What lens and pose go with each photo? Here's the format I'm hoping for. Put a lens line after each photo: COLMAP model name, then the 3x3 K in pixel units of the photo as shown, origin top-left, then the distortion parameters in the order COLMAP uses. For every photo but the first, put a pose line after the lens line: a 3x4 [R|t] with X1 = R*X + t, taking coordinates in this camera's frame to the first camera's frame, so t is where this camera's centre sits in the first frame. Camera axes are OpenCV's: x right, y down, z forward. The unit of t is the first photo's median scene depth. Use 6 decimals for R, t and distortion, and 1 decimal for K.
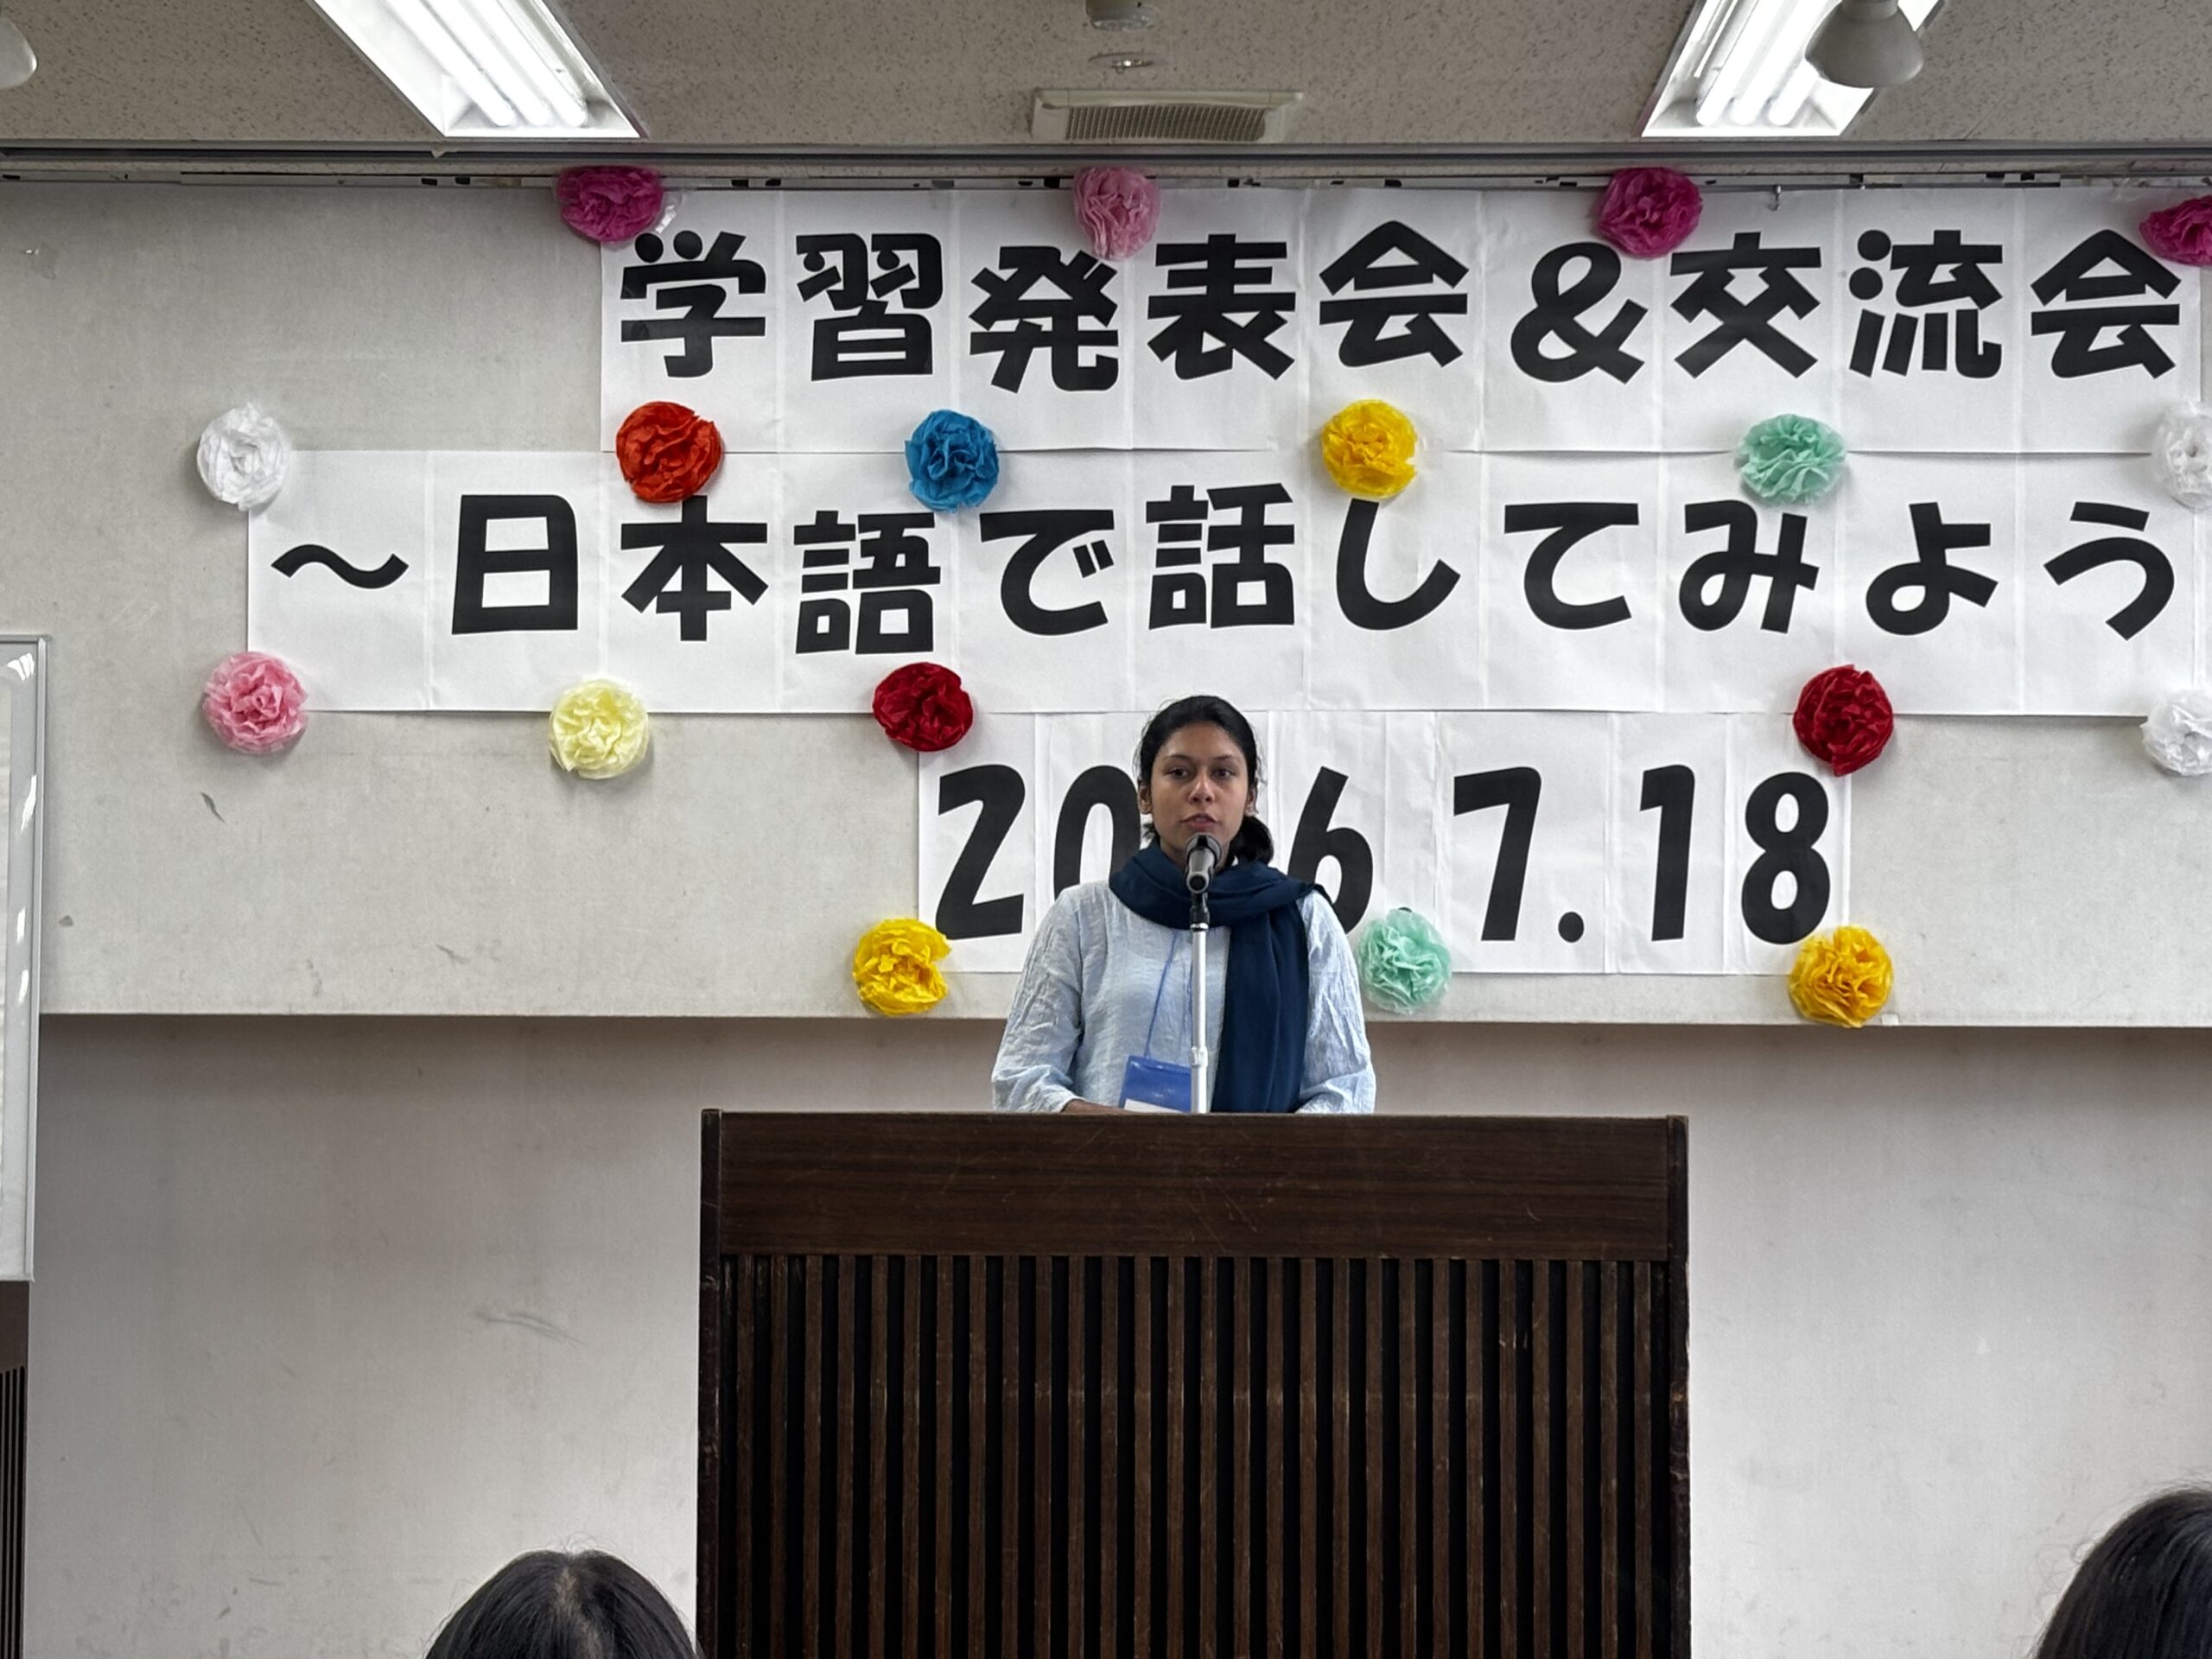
lens RADIAL K [[4811.6, 0, 1053.7], [0, 4811.6, 854.9], [0, 0, 1]] dist [0.164712, 0.000000]
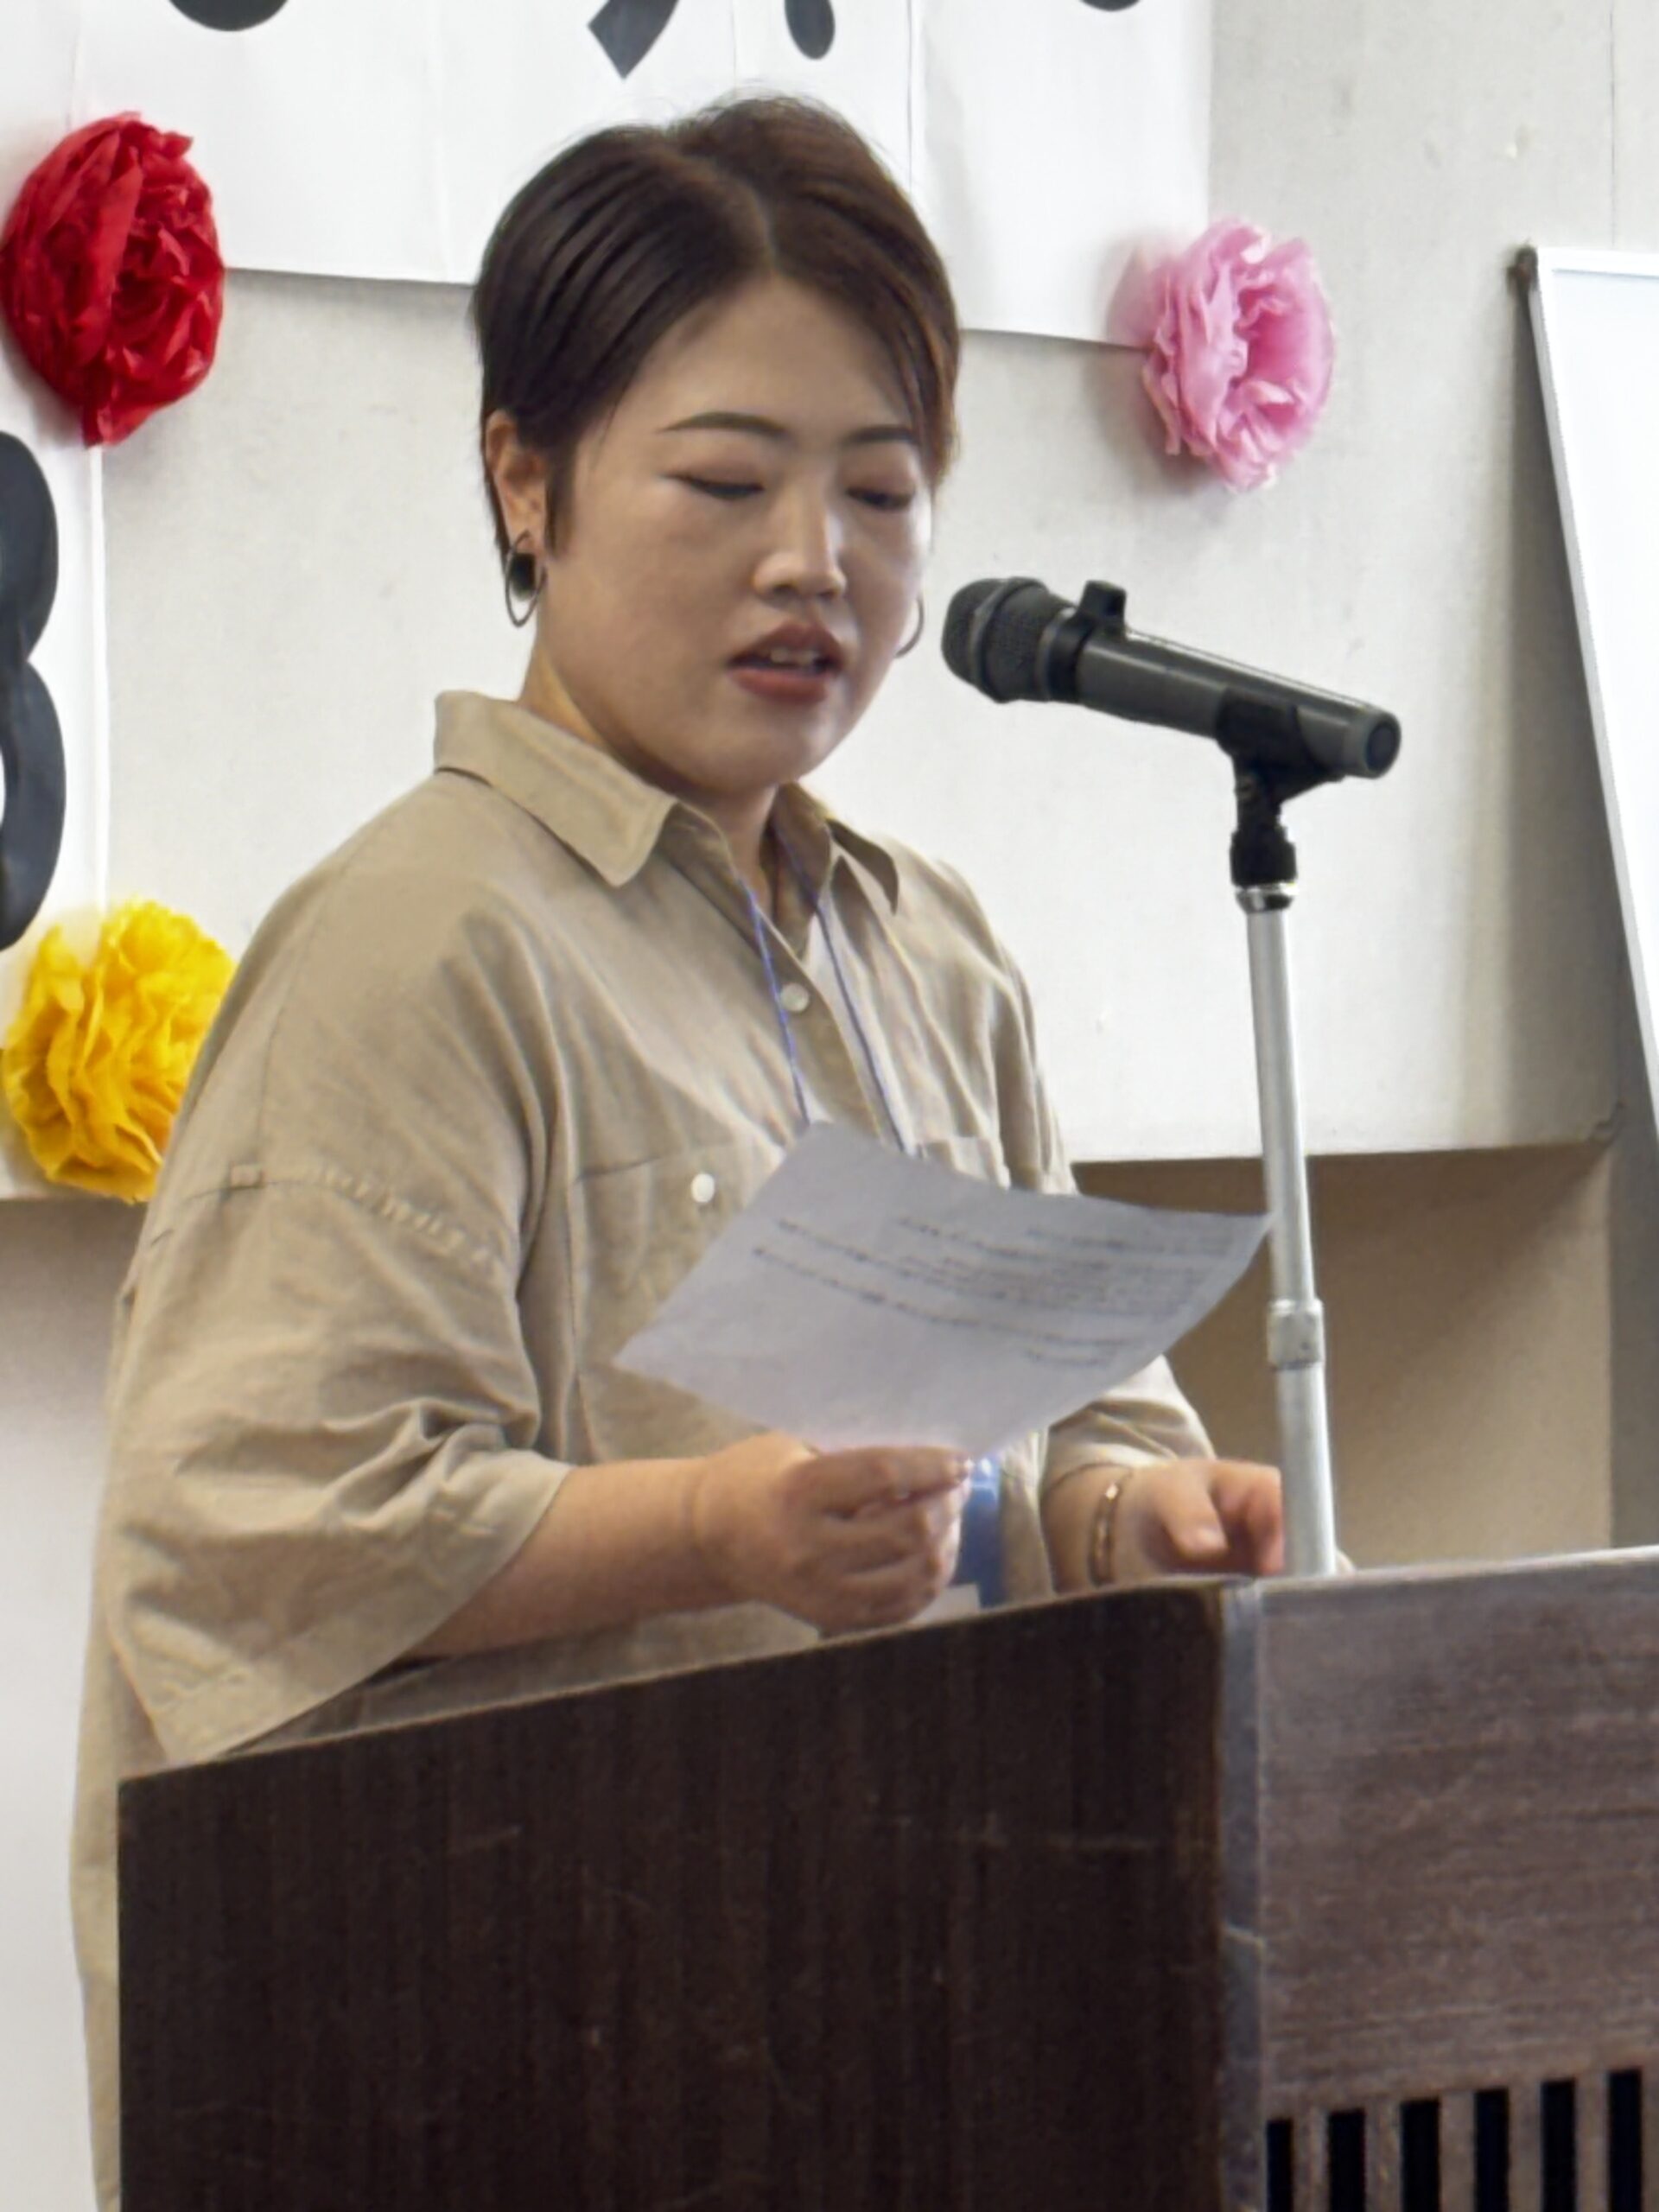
lens RADIAL K [[11779.6, 0, 843.1], [0, 11779.6, 1114.6], [0, 0, 1]] dist [0.226799, 0.000000]
pose [[0.585509, -0.019717, 0.810426, -0.461002], [-0.003717, 0.999628, 0.027006, 0.007490], [-0.810658, -0.018824, 0.585218, 0.483542]]
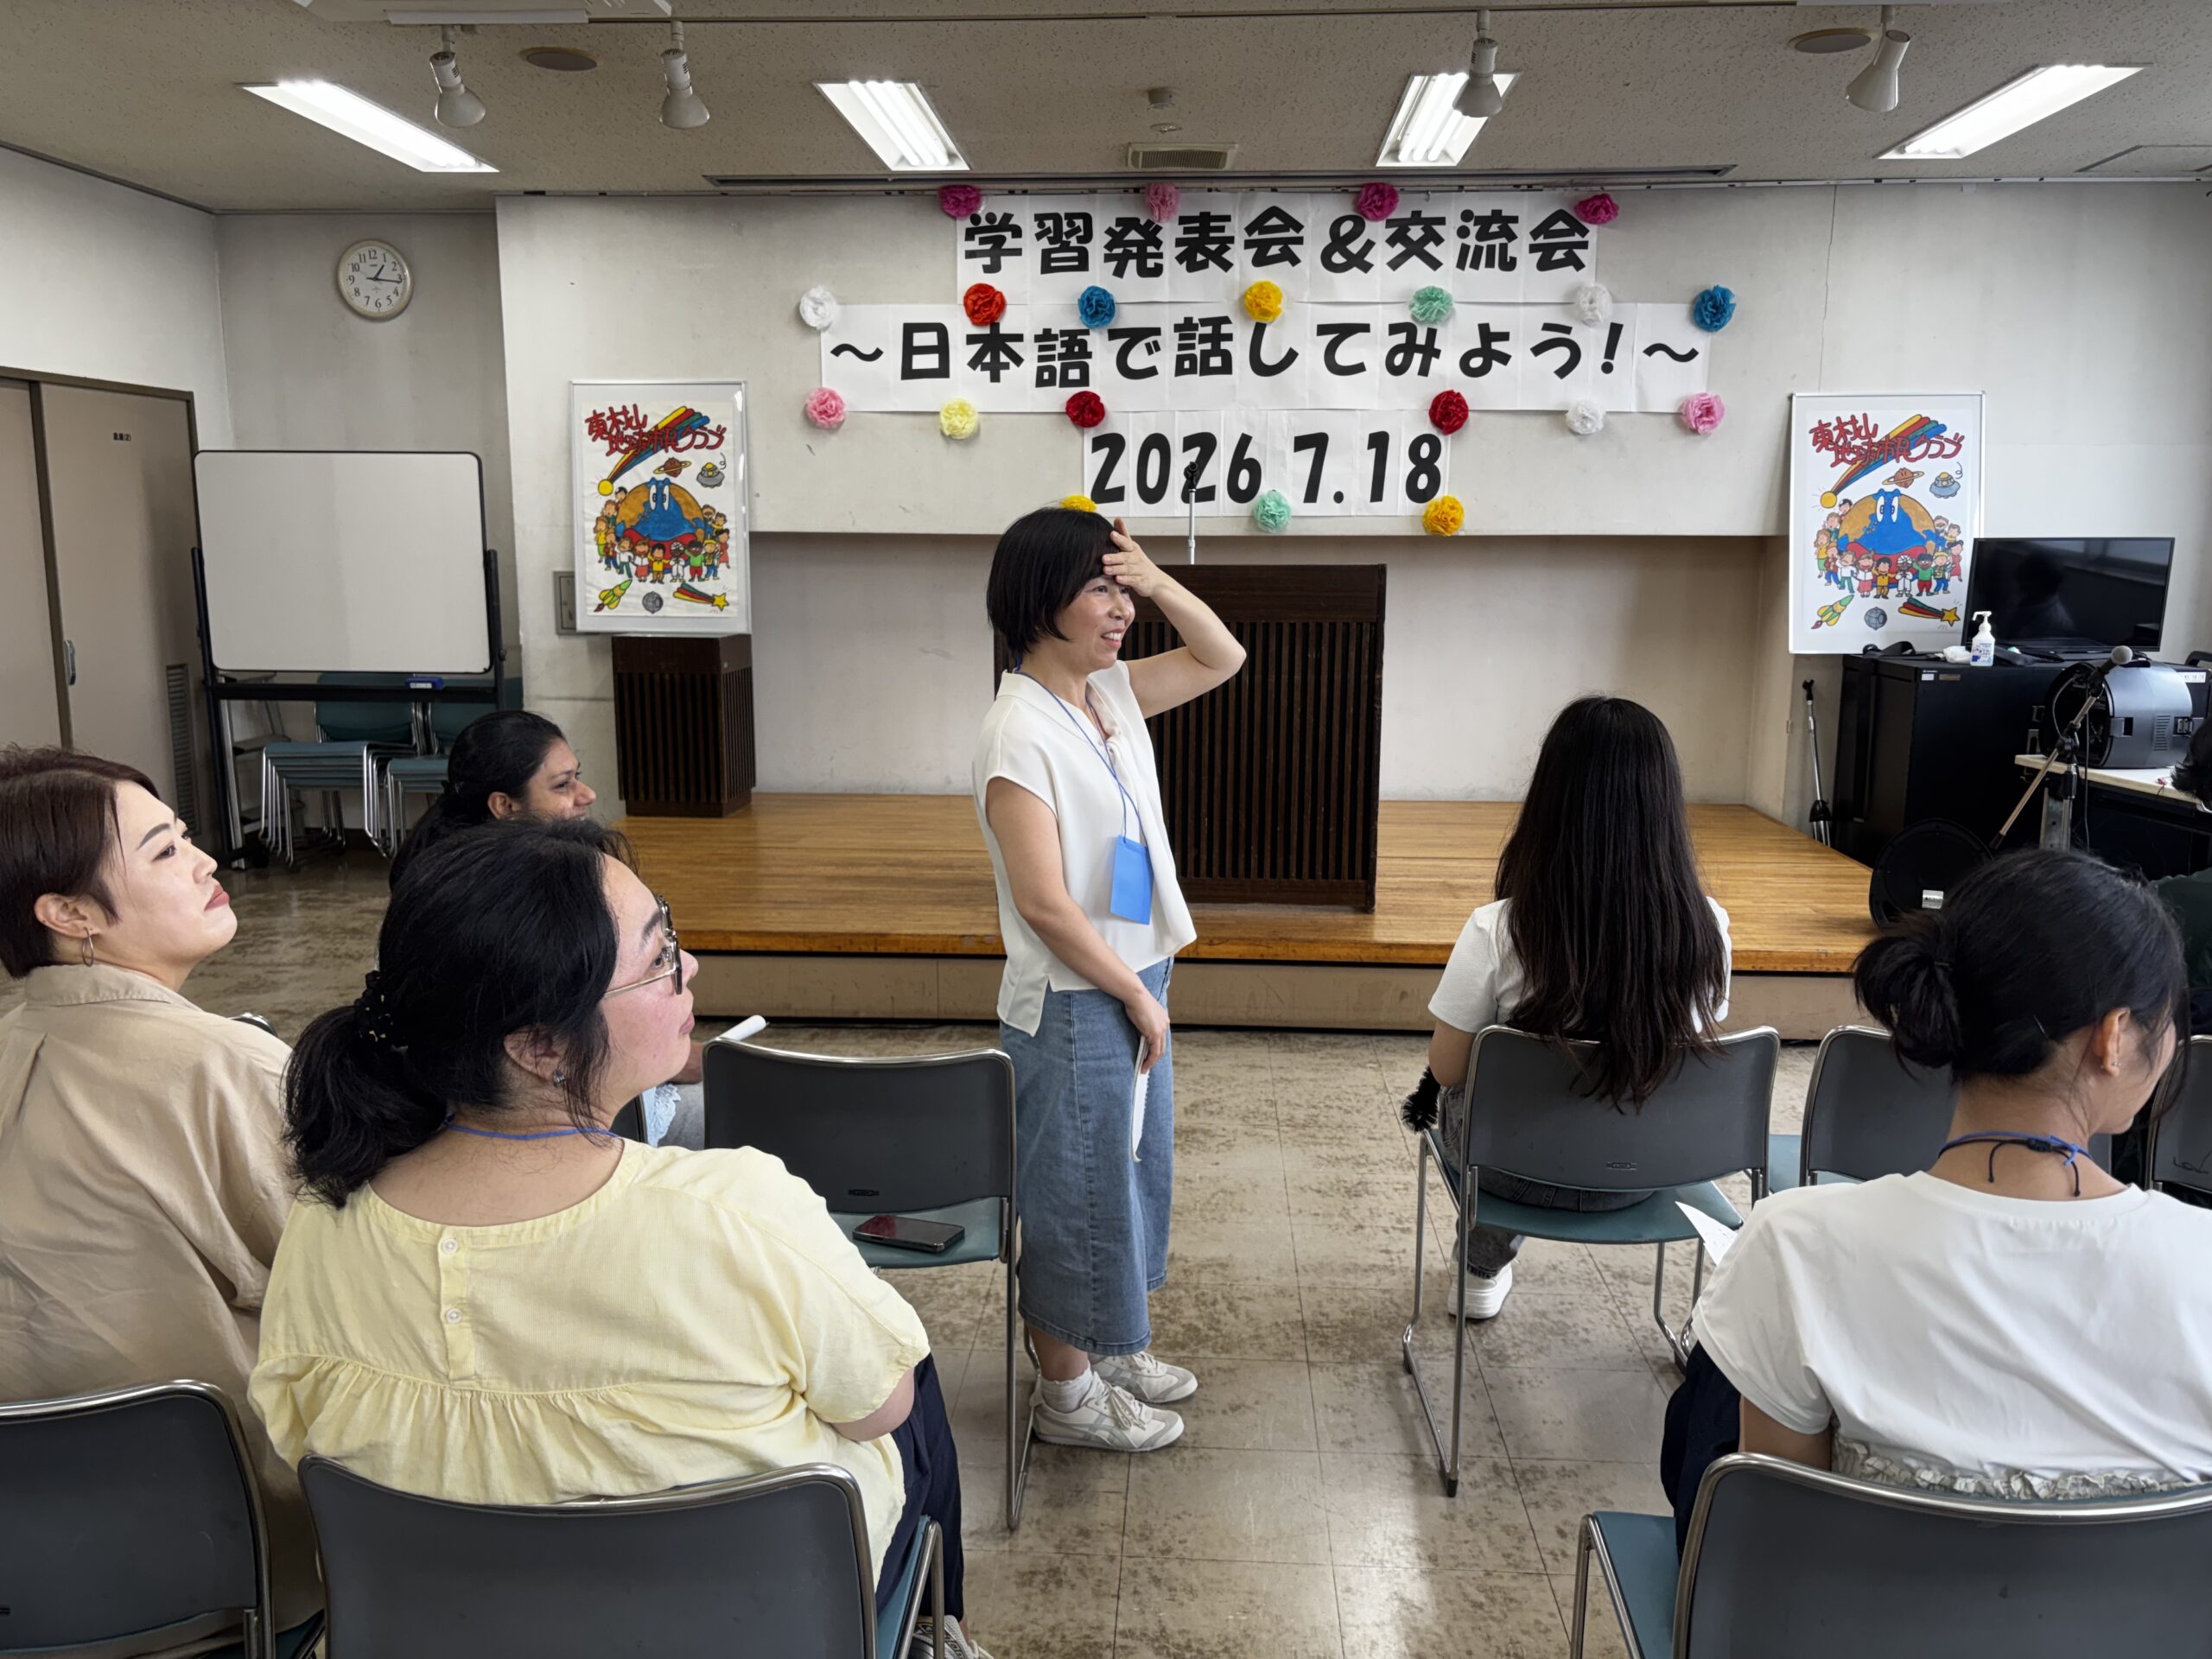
lens RADIAL K [[1662.1, 0, 1102.3], [0, 1662.1, 838.6], [0, 0, 1]] dist [0.046595, -0.099374]
pose [[0.999641, 0.003543, -0.026540, 0.005908], [0.001874, 0.979516, 0.201358, 0.014417], [0.026710, -0.201336, 0.979158, 0.091675]]
